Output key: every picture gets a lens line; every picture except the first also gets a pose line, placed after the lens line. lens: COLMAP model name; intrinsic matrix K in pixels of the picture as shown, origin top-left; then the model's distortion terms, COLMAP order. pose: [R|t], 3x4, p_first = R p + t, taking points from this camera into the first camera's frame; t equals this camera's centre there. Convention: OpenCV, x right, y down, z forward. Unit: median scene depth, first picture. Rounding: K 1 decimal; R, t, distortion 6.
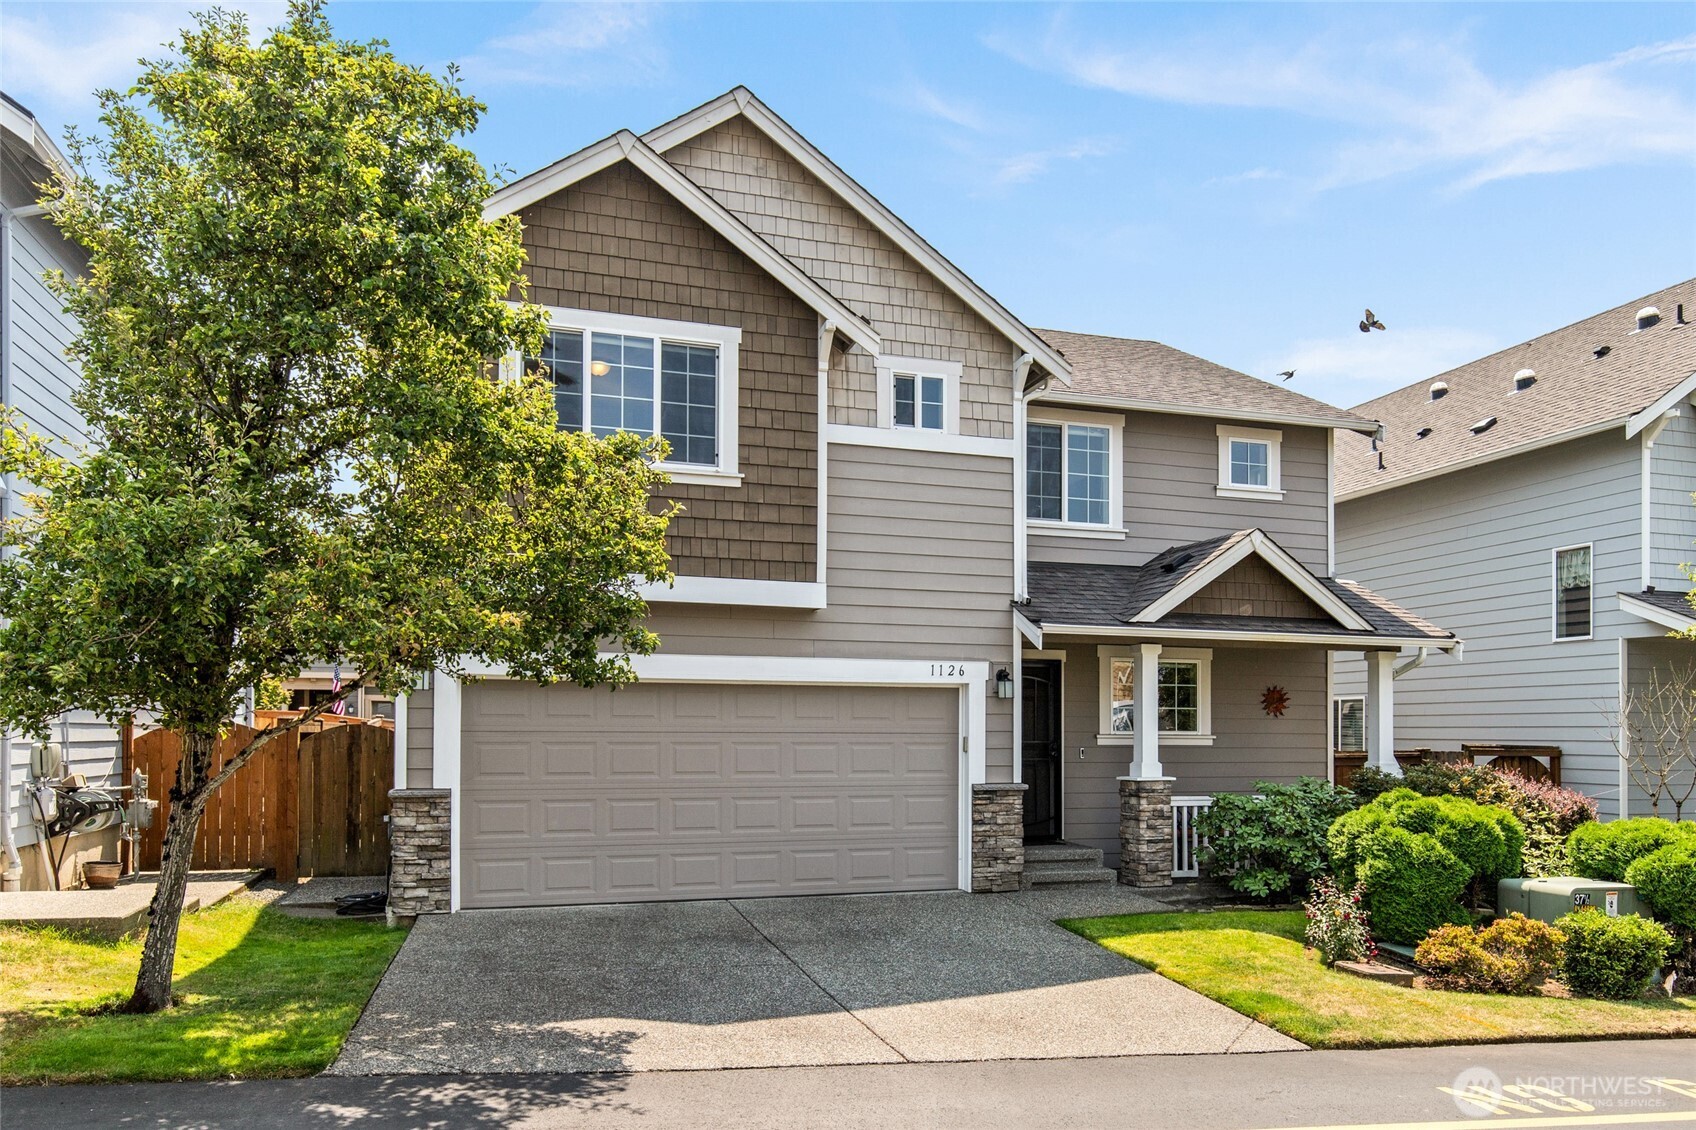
lens RADIAL K [[1072.0, 0, 848.0], [0, 1072.0, 565.1], [0, 0, 1]] dist [0.000644, 0.000796]
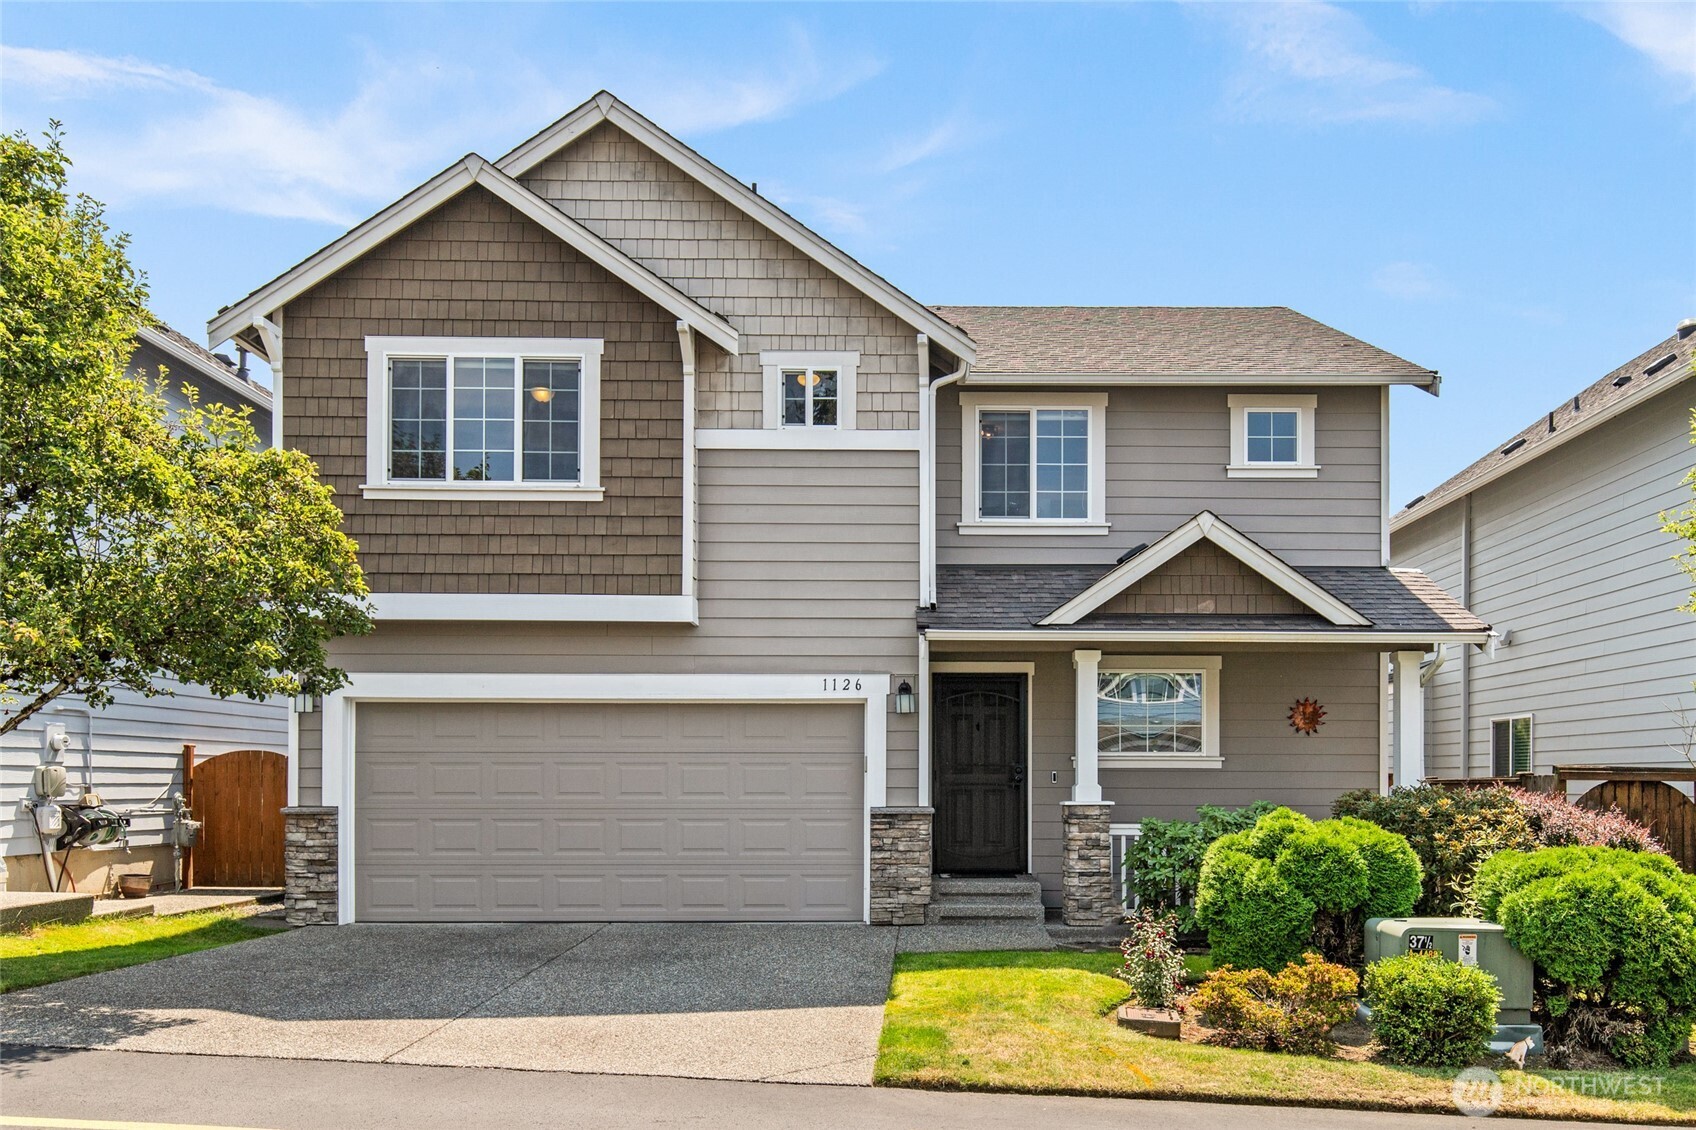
lens RADIAL K [[1144.3, 0, 856.8], [0, 1144.3, 601.9], [0, 0, 1]] dist [0.005133, -0.005698]
pose [[0.963160, -0.043638, -0.265363, 0.384390], [0.044052, 0.999020, -0.004396, 0.033011], [0.265295, -0.007456, 0.964138, 0.052654]]
